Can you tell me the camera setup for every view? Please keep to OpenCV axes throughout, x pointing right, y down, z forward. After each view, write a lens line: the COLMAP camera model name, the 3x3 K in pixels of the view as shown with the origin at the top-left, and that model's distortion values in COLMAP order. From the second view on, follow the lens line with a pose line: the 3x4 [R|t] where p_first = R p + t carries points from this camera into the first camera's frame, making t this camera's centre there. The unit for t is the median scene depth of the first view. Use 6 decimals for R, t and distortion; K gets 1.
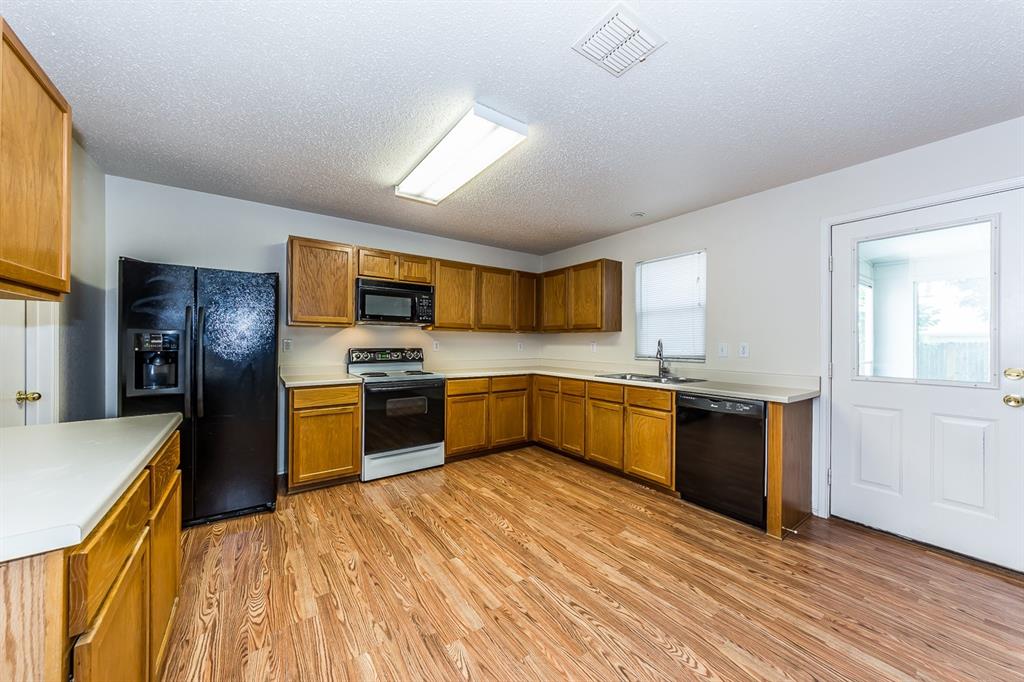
lens RADIAL K [[371.9, 0, 515.5], [0, 371.9, 341.7], [0, 0, 1]] dist [0.000521, -0.000032]
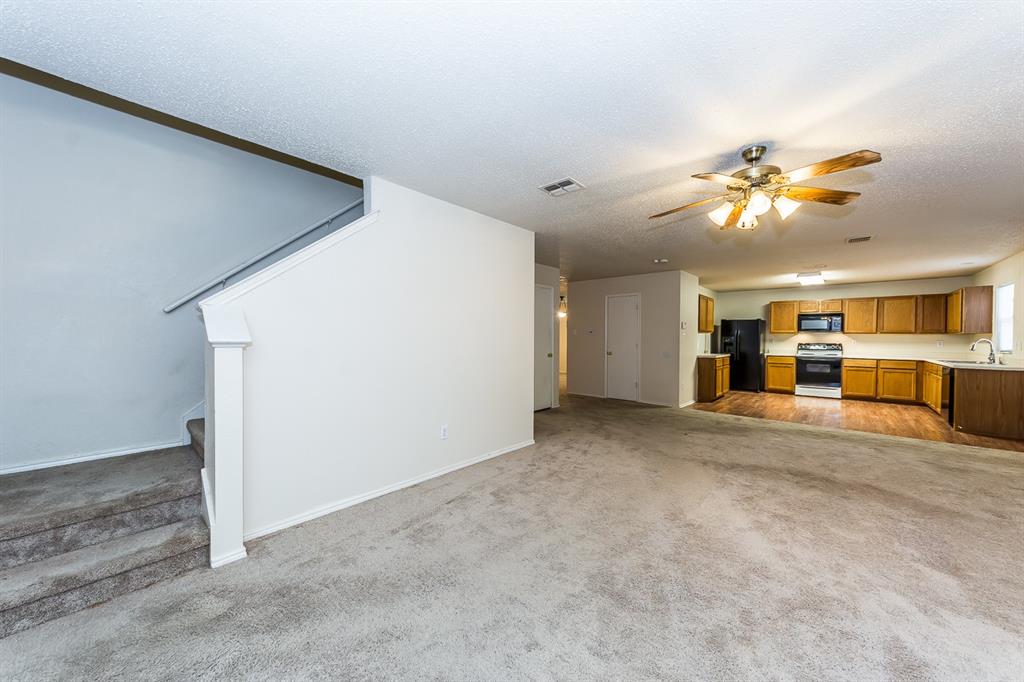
lens RADIAL K [[371.9, 0, 512.7], [0, 371.9, 343.4], [0, 0, 1]] dist [0.000521, -0.000032]
pose [[0.213207, 0.015133, -0.976890, 1.653975], [0.003598, 0.999861, 0.016274, -0.026712], [0.977000, -0.006984, 0.213123, -1.428928]]
